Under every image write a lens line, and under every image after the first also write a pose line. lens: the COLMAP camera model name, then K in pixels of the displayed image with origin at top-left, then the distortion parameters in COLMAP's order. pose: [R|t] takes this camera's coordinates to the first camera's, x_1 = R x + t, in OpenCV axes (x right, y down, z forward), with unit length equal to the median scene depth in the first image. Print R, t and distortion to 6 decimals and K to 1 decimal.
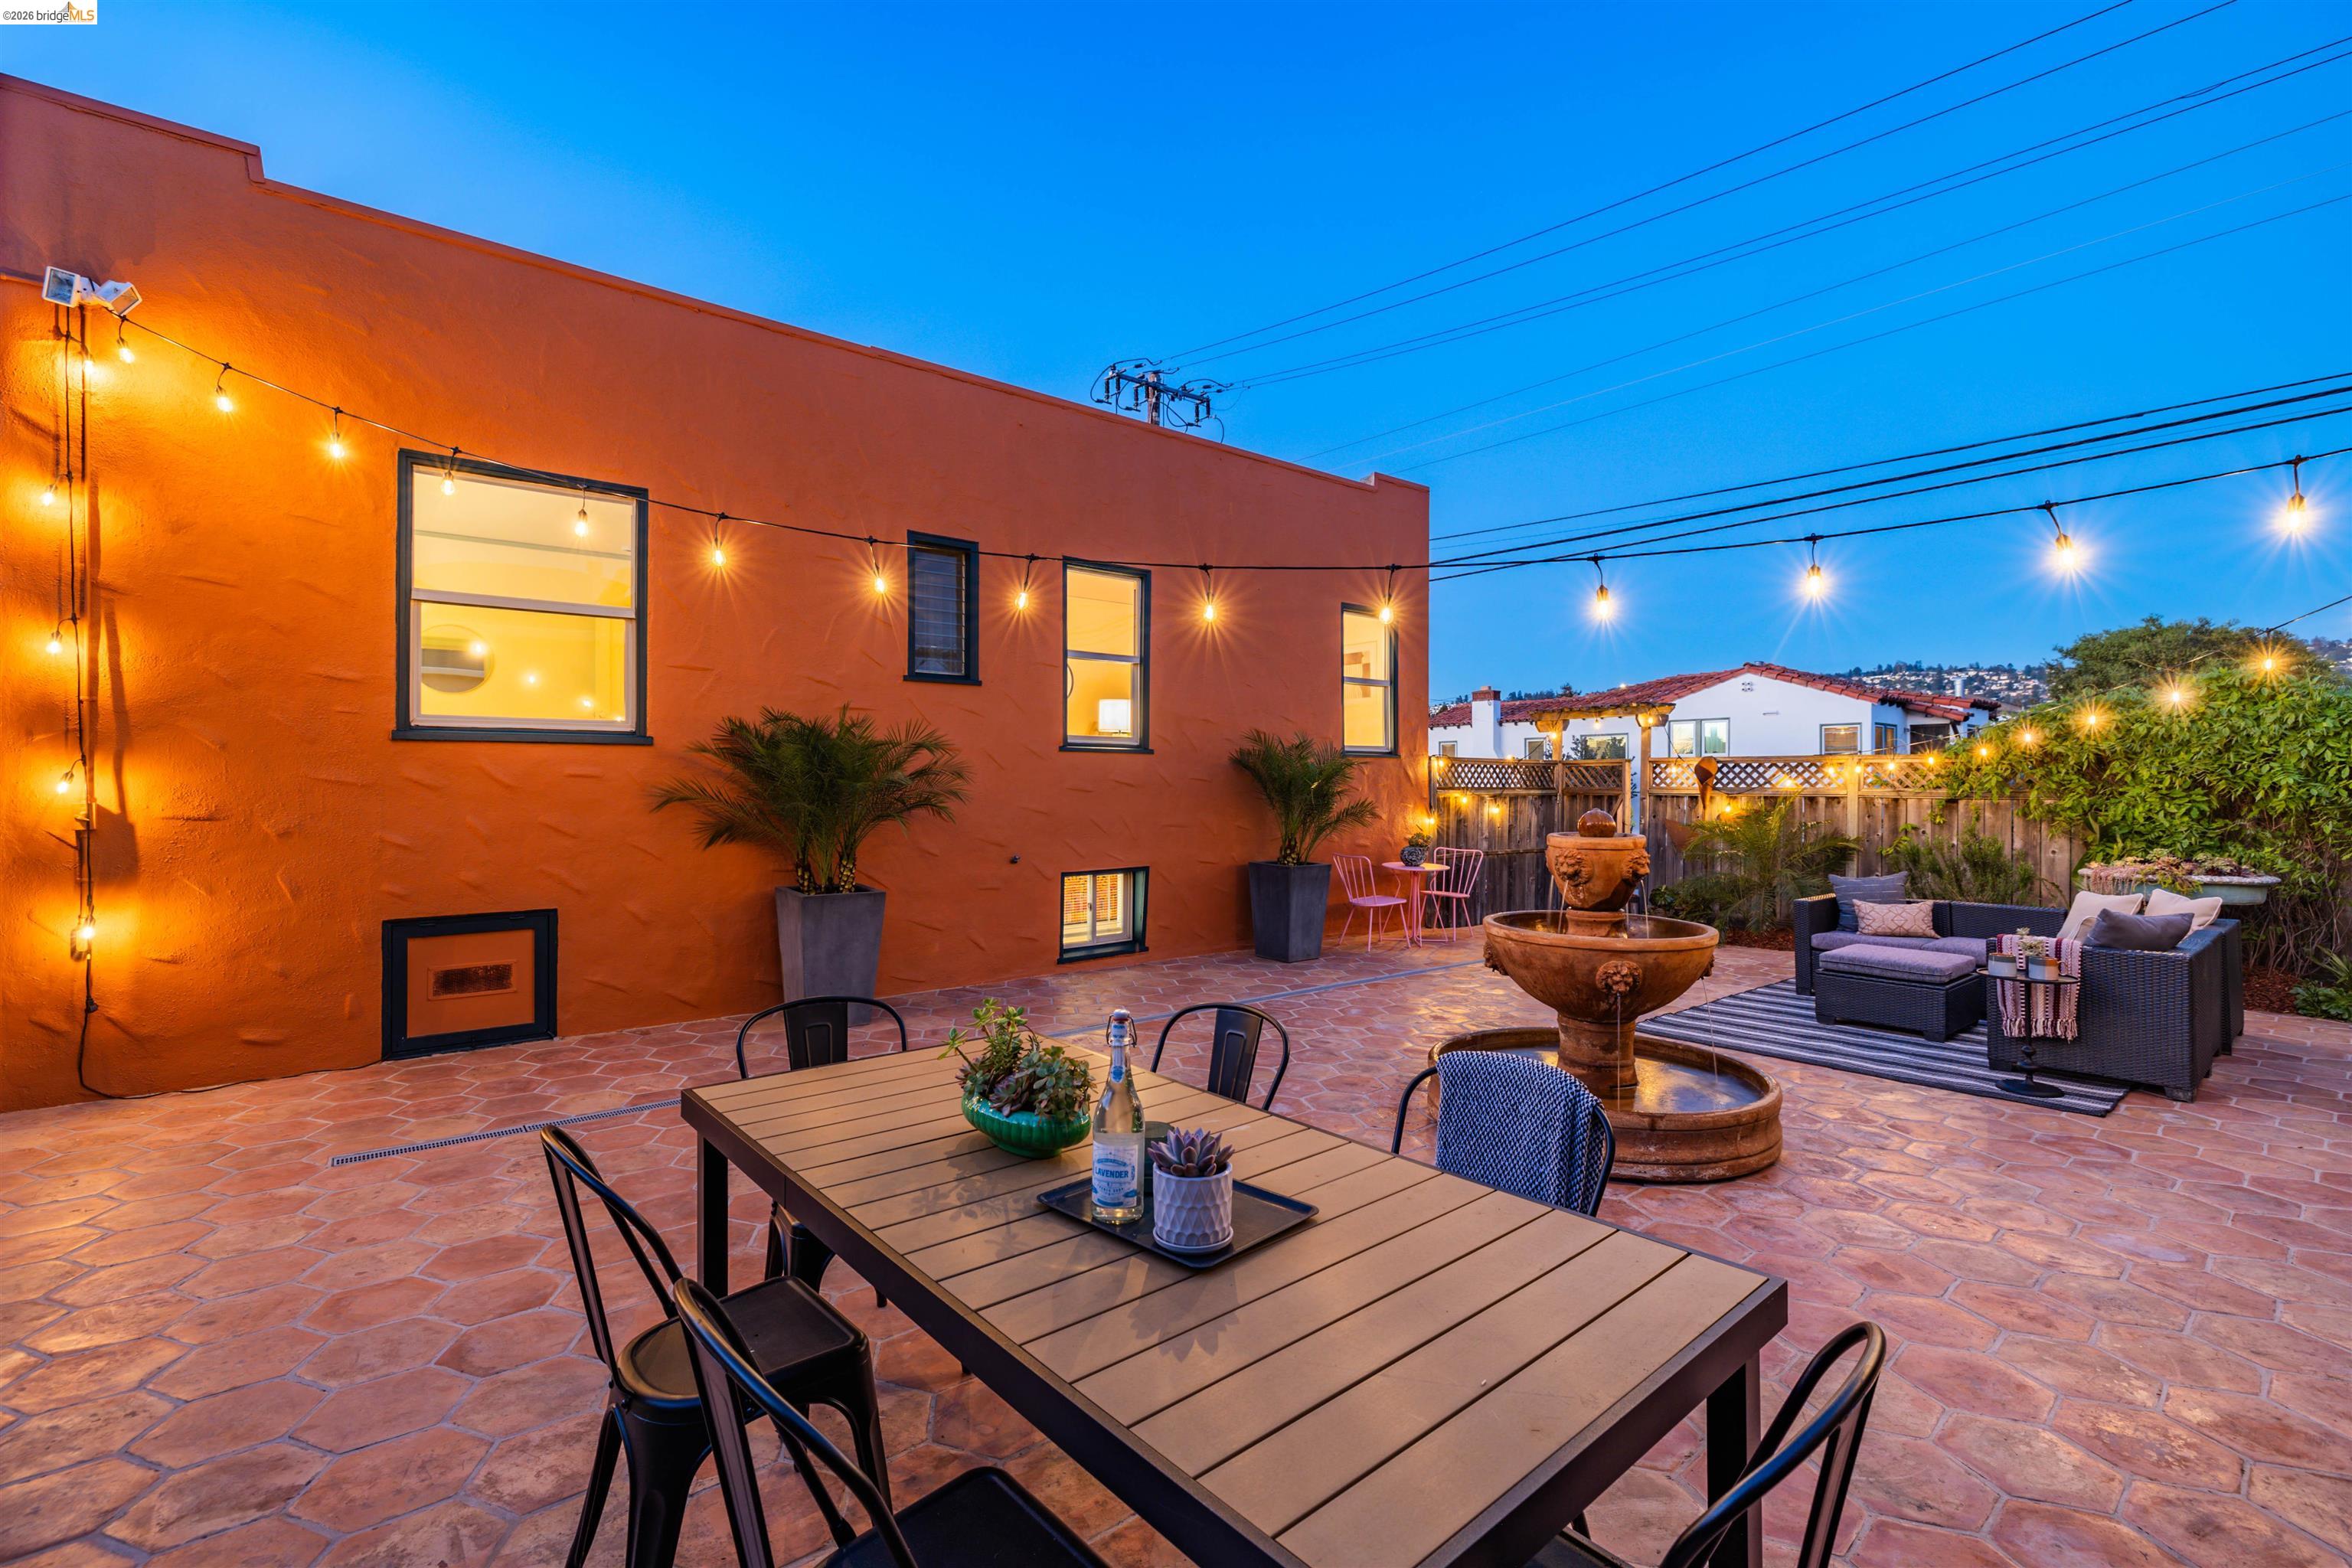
lens RADIAL K [[1046.3, 0, 1176.0], [0, 1046.3, 784.0], [0, 0, 1]] dist [0.000424, 0.000084]
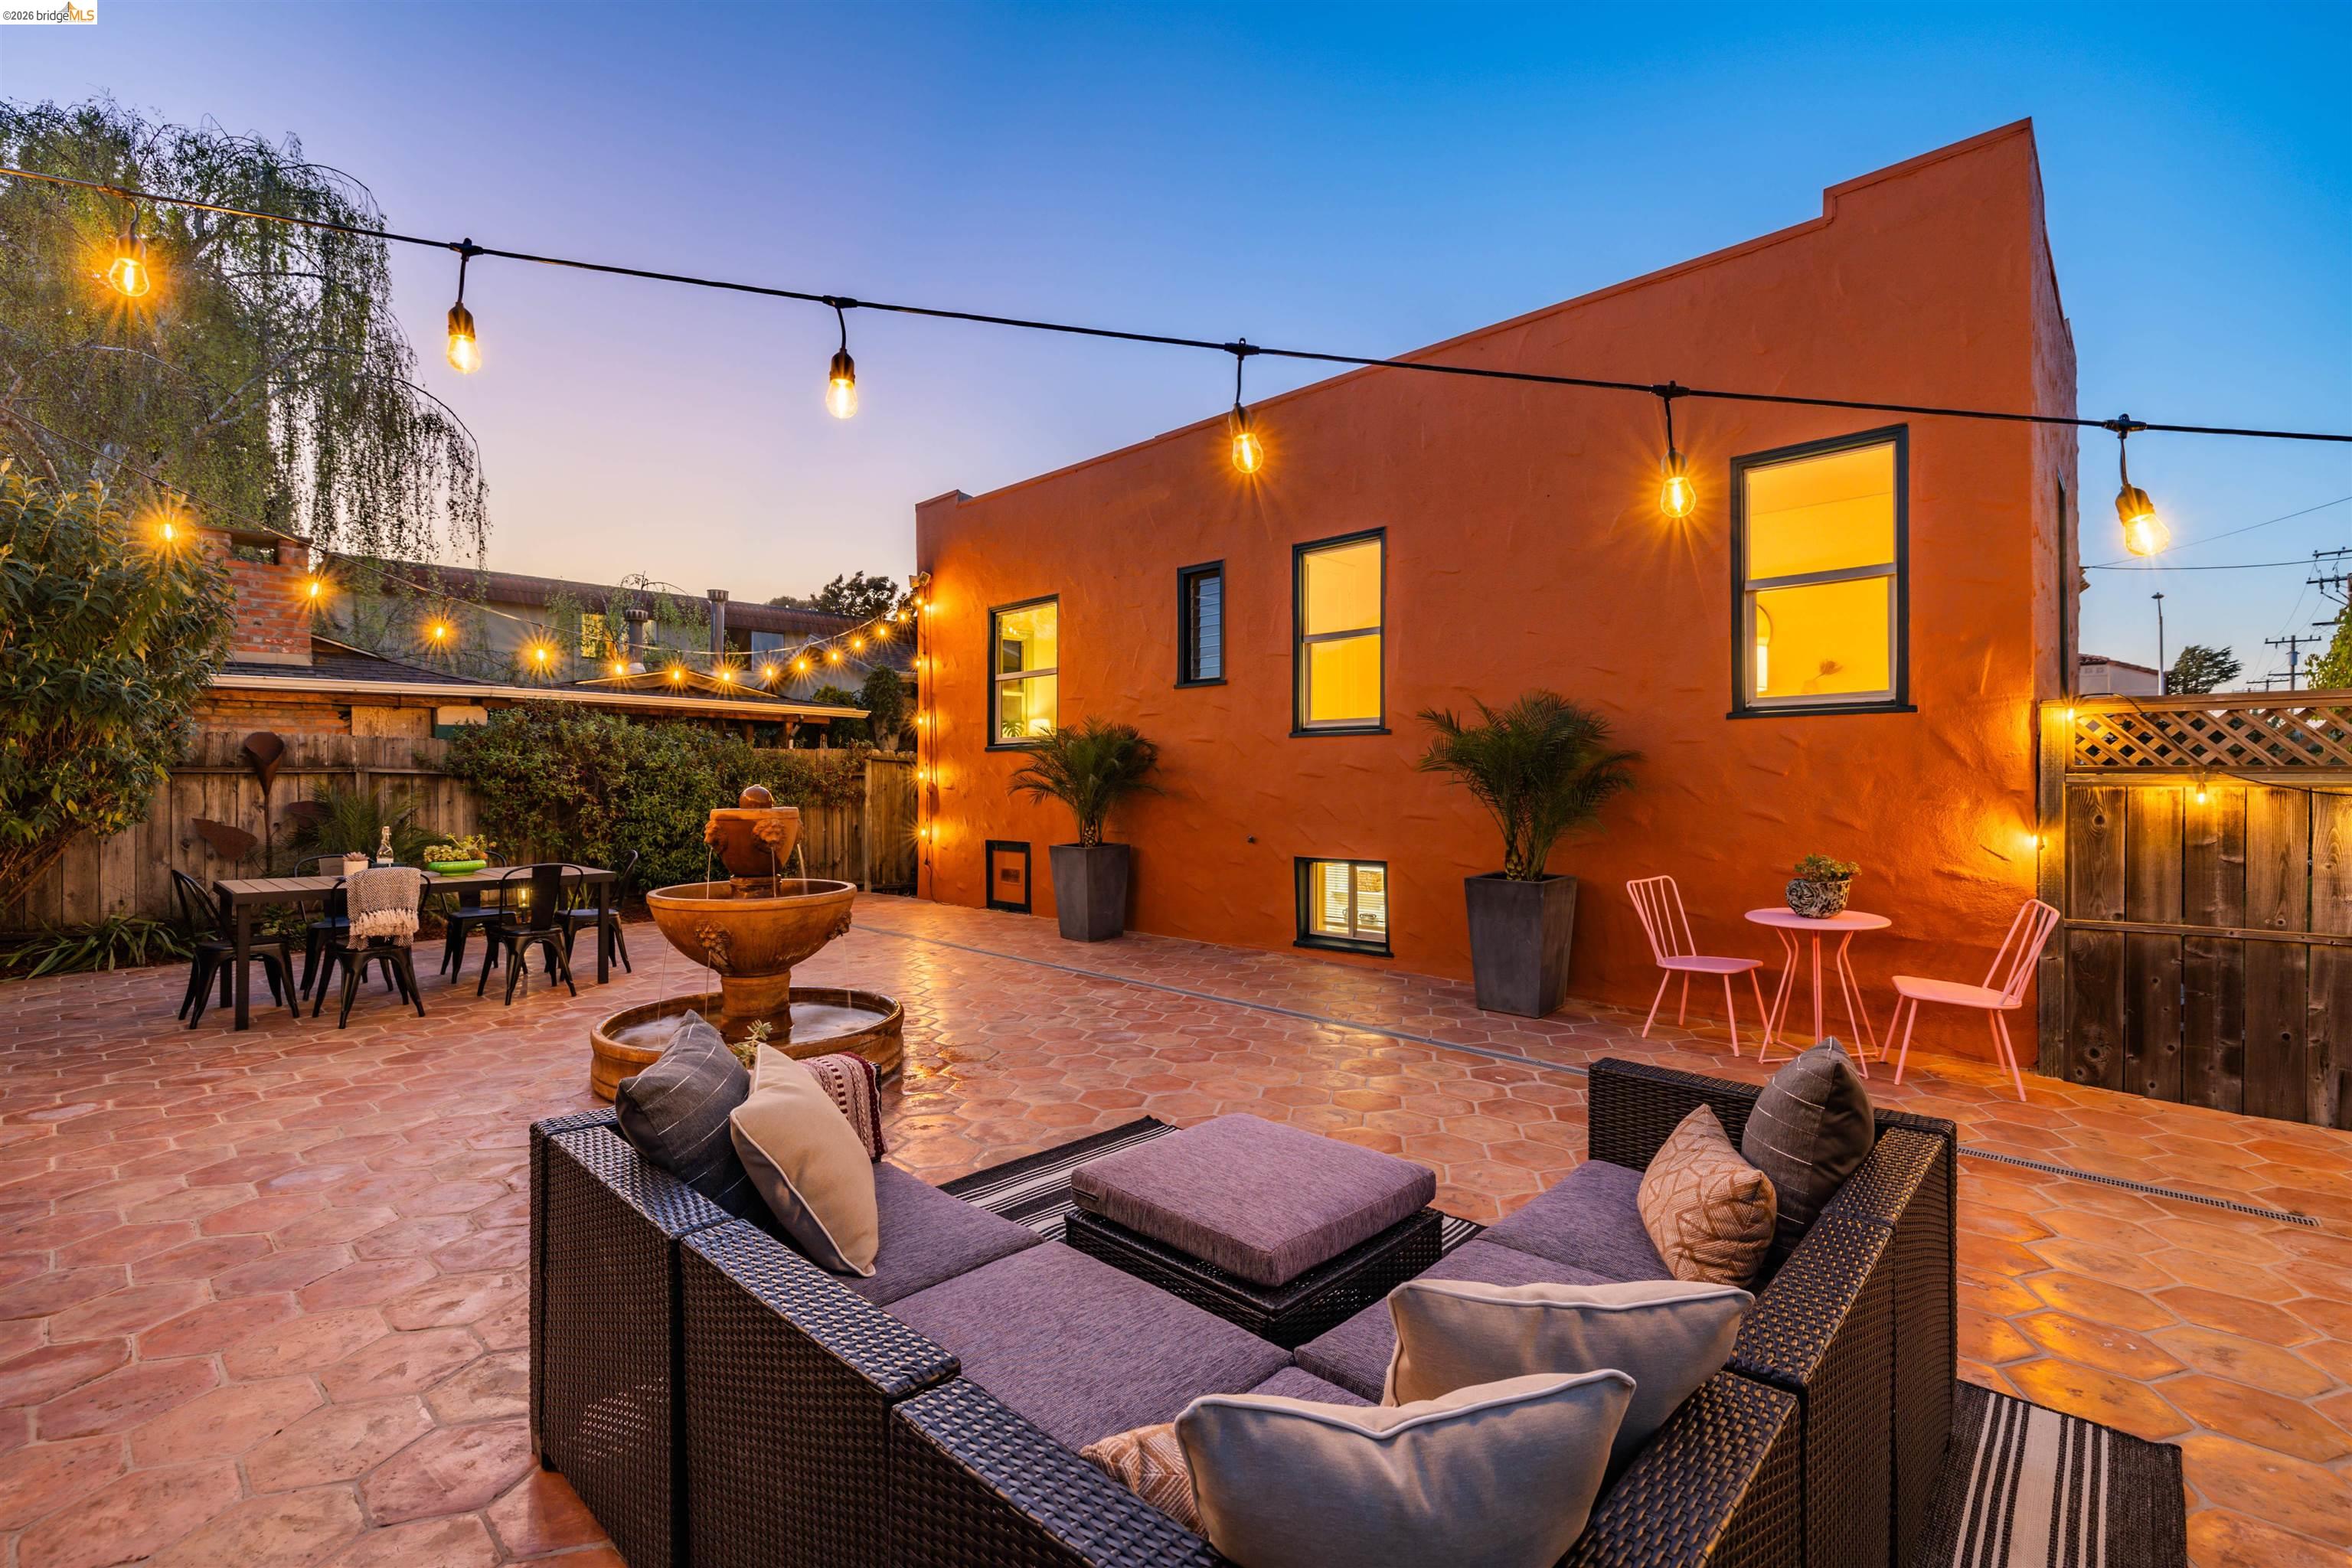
lens RADIAL K [[1070.7, 0, 1176.0], [0, 1070.7, 784.0], [0, 0, 1]] dist [-0.000868, -0.000043]
pose [[0.099721, 0.015050, -0.994902, 0.874668], [0.019337, 0.999667, 0.017060, -0.006131], [0.994827, -0.020940, 0.099397, 0.738457]]
